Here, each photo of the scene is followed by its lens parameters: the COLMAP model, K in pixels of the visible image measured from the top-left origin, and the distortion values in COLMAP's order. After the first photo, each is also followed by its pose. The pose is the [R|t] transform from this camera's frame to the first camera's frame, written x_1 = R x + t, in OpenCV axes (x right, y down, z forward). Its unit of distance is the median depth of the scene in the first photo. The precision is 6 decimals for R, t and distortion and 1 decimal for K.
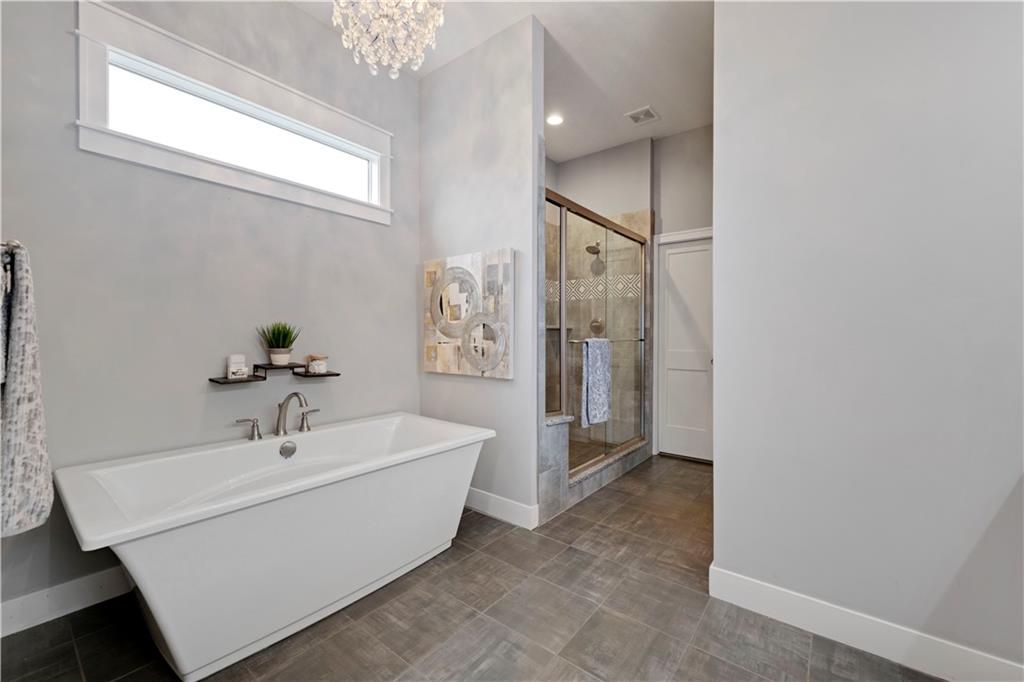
lens RADIAL K [[417.7, 0, 498.7], [0, 417.7, 338.3], [0, 0, 1]] dist [-0.002180, -0.000953]
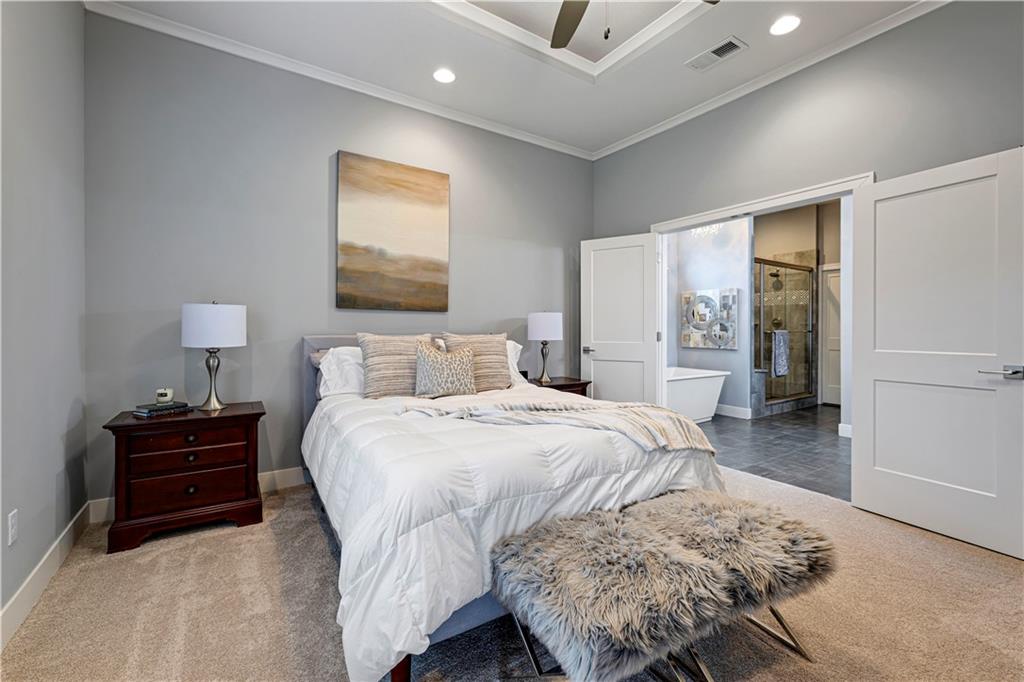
lens RADIAL K [[417.7, 0, 514.8], [0, 417.7, 331.4], [0, 0, 1]] dist [-0.002180, -0.000953]
pose [[0.955408, 0.000307, -0.295289, -0.372953], [-0.000630, 0.999999, -0.000997, 0.007984], [0.295288, 0.001139, 0.955408, -1.209037]]
